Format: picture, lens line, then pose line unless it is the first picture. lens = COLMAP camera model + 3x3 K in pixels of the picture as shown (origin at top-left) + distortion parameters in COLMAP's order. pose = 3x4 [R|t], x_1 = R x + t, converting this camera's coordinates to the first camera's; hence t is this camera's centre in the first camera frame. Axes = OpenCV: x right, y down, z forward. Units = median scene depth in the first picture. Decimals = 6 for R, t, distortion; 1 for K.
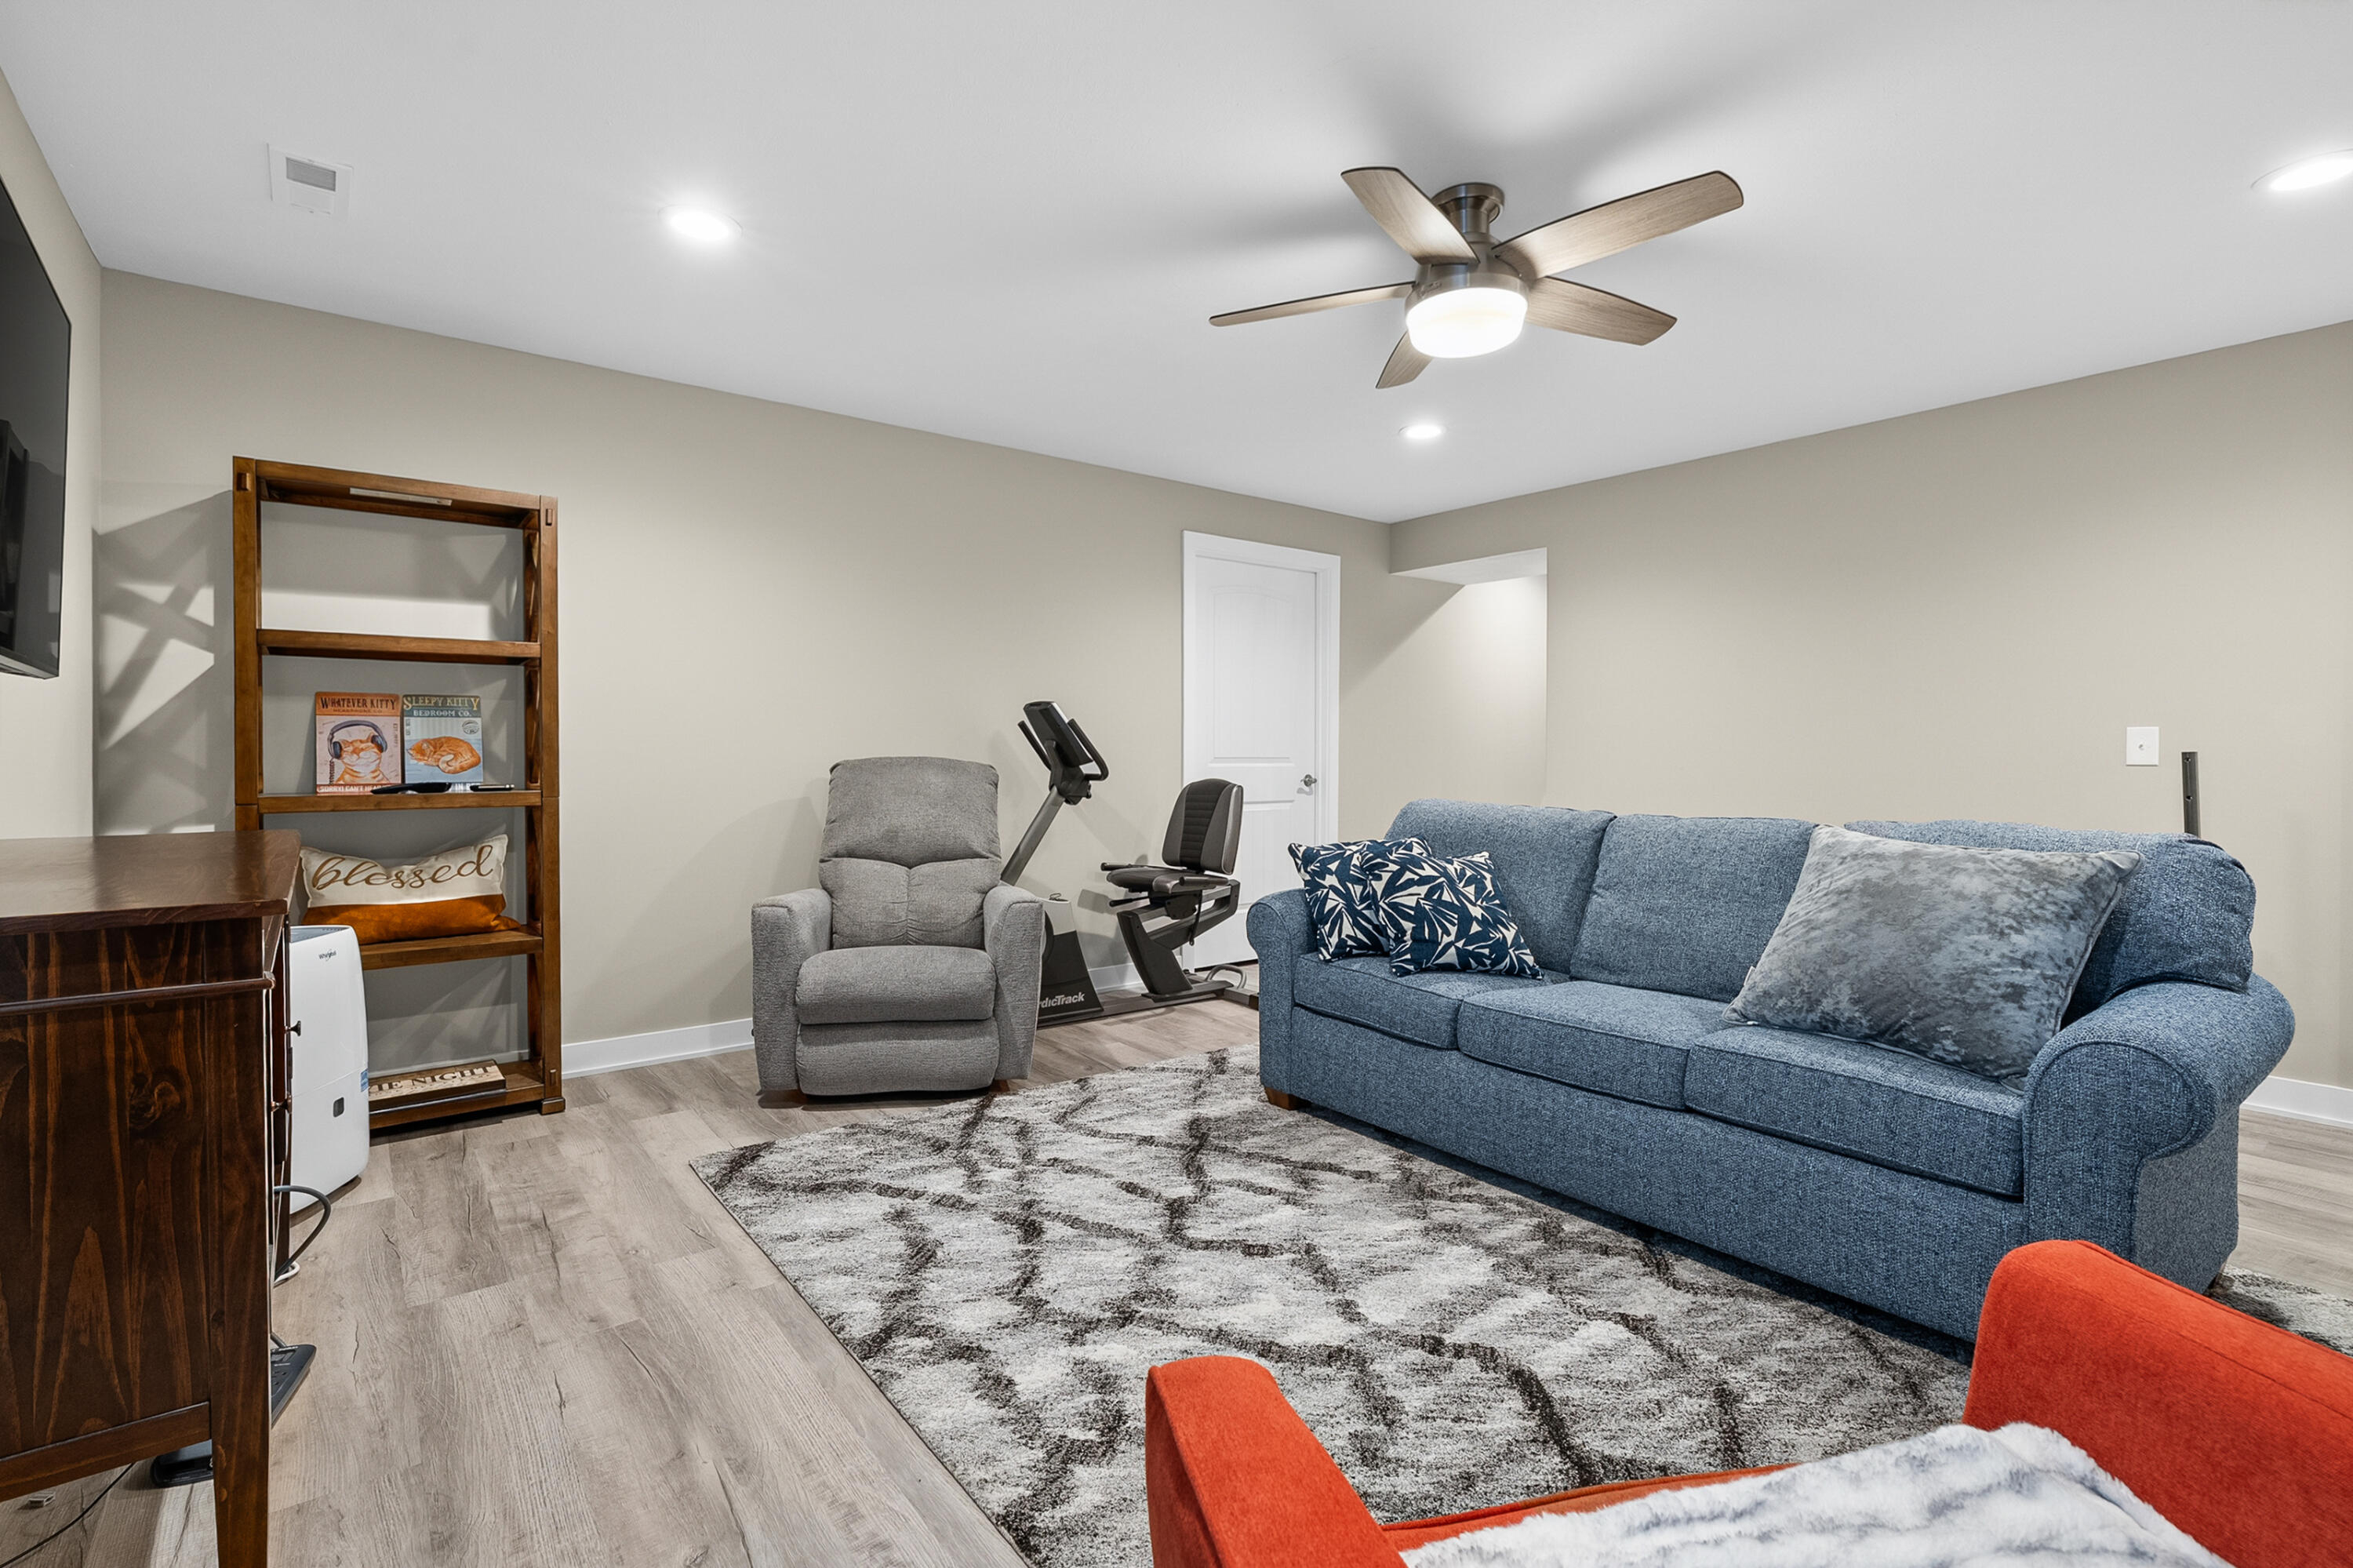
lens RADIAL K [[1079.3, 0, 1170.4], [0, 1079.3, 754.4], [0, 0, 1]] dist [-0.002563, 0.000371]
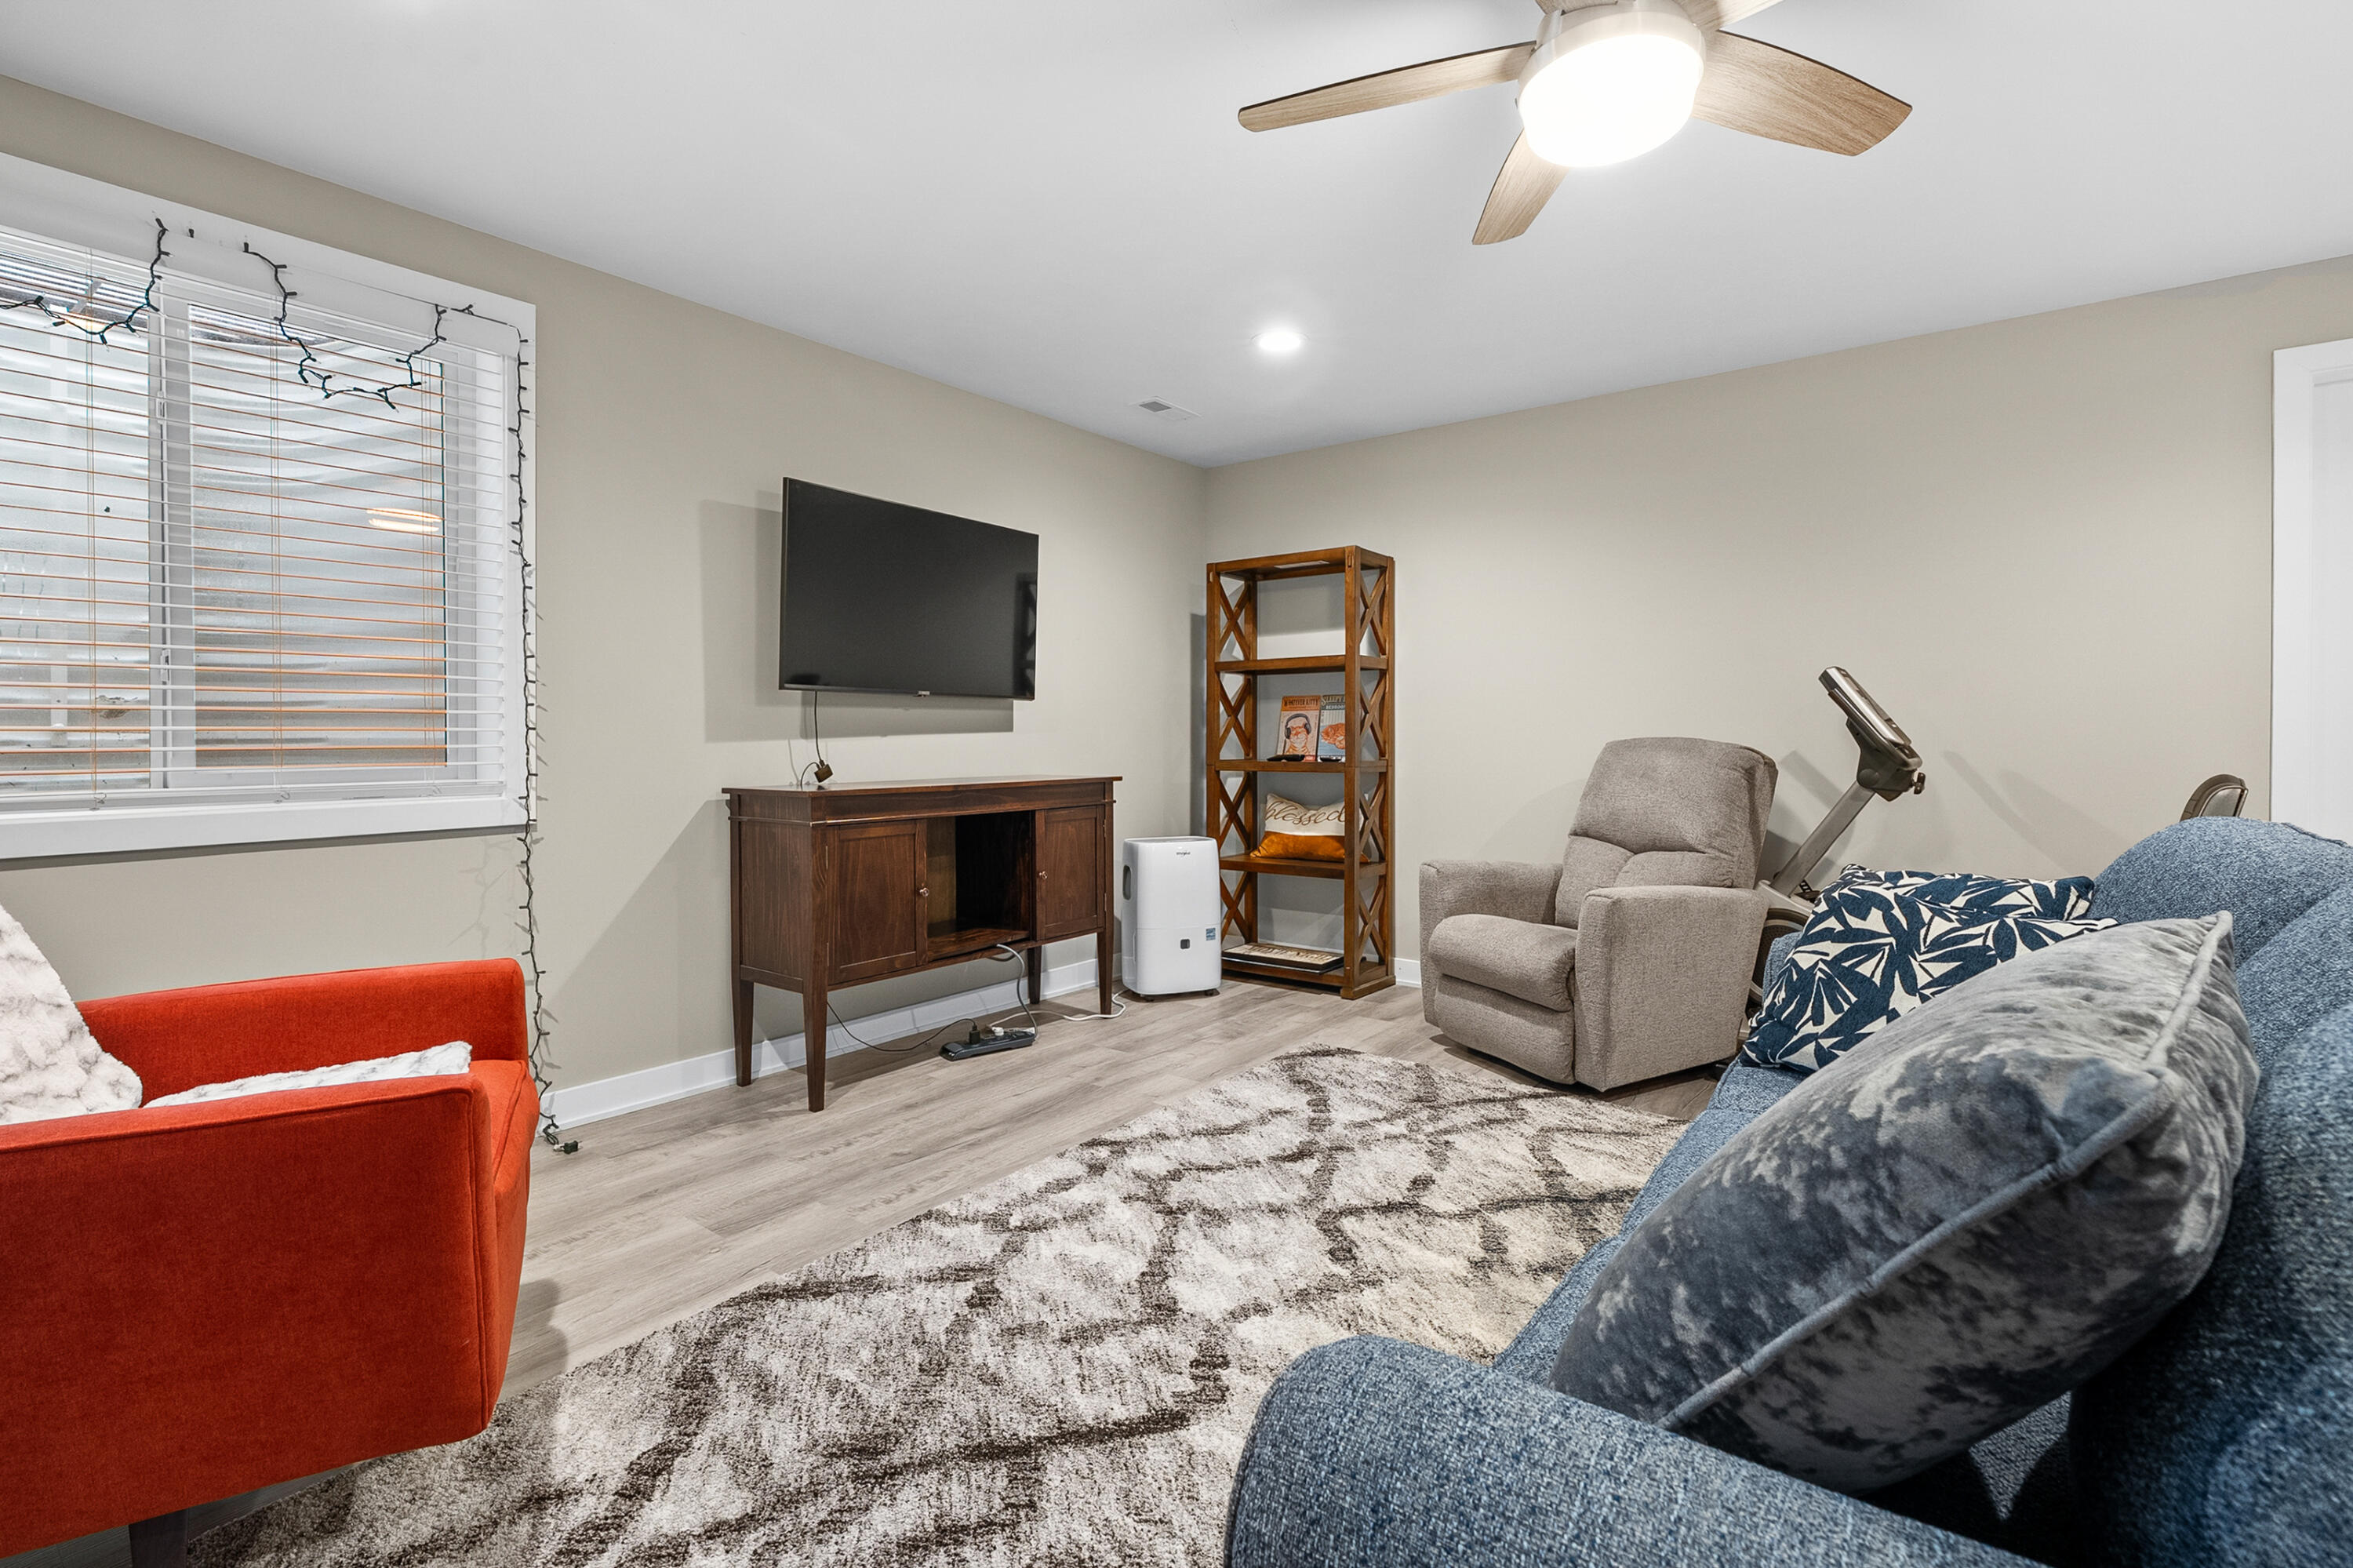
lens RADIAL K [[1079.3, 0, 1170.4], [0, 1079.3, 754.4], [0, 0, 1]] dist [-0.002563, 0.000371]
pose [[0.248312, 0.013065, -0.968592, 0.821127], [0.000239, 0.999908, 0.013549, 0.006524], [0.968680, -0.003596, 0.248286, 0.533847]]
